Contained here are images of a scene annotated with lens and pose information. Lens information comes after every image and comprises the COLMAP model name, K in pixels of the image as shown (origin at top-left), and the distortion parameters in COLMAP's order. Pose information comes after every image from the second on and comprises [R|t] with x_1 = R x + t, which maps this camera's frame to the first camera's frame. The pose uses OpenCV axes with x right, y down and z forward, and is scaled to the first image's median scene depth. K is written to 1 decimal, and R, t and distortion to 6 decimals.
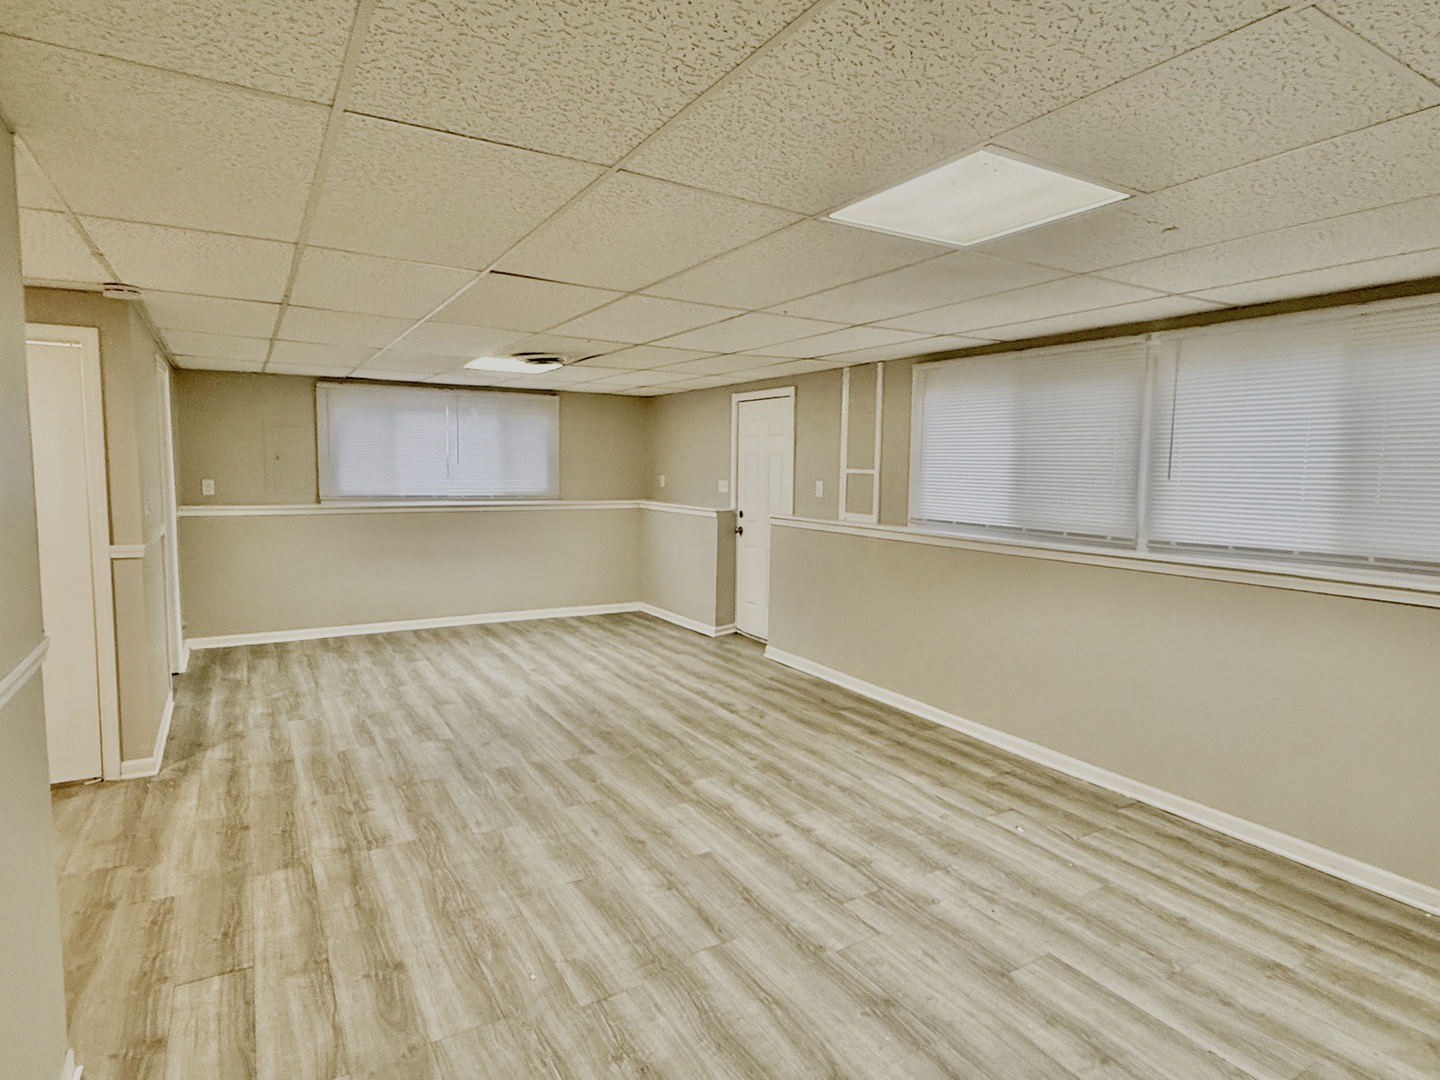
lens RADIAL K [[802.1, 0, 720.8], [0, 802.1, 539.4], [0, 0, 1]] dist [0.003385, 0.000531]
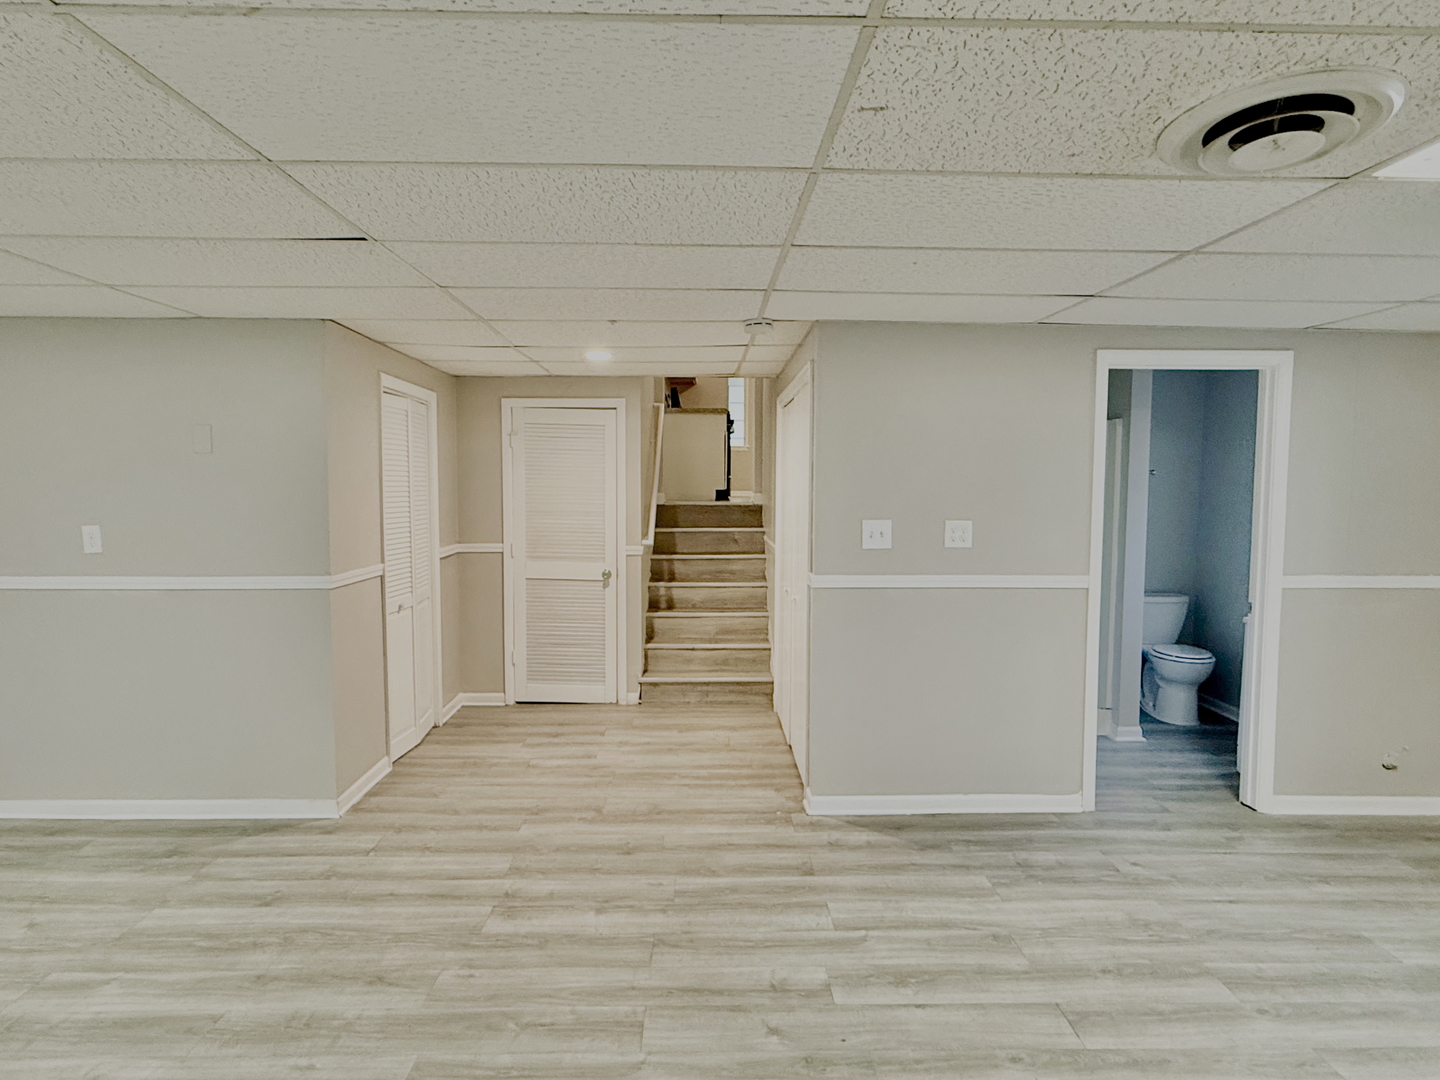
lens RADIAL K [[802.1, 0, 719.2], [0, 802.1, 541.2], [0, 0, 1]] dist [0.003385, 0.000531]
pose [[-0.491207, 0.039756, -0.870135, 0.197610], [-0.090926, 0.991160, 0.096615, -0.127864], [0.866284, 0.126576, -0.483250, 1.396922]]
